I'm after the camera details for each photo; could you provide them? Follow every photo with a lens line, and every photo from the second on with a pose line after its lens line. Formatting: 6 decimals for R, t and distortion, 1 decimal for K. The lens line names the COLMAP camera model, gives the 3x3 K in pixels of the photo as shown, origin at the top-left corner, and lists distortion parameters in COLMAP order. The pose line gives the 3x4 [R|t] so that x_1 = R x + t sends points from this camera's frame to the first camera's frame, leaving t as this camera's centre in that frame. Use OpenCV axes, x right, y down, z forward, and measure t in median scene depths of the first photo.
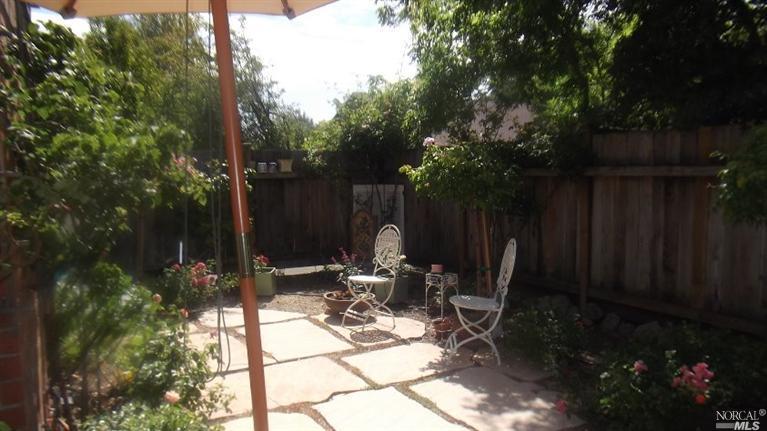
lens RADIAL K [[596.4, 0, 385.4], [0, 596.4, 239.3], [0, 0, 1]] dist [-0.072519, 0.107220]
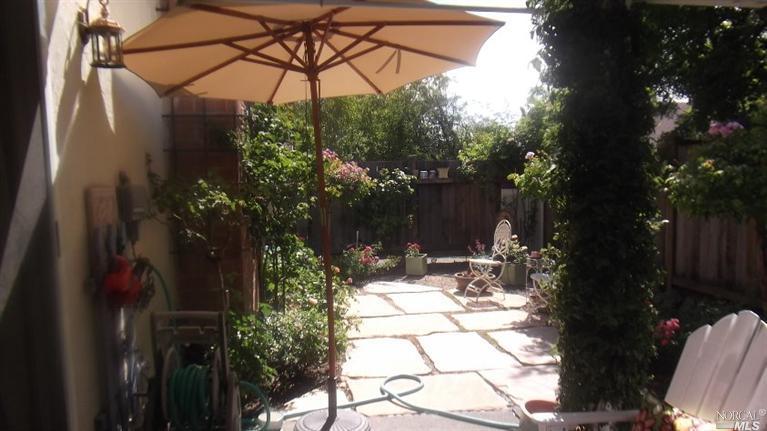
lens RADIAL K [[596.4, 0, 385.4], [0, 596.4, 239.3], [0, 0, 1]] dist [-0.072519, 0.107220]
pose [[0.942548, 0.029195, -0.332793, 0.193854], [-0.031582, 0.999500, -0.001764, 0.027156], [0.332575, 0.012173, 0.942998, -0.286722]]
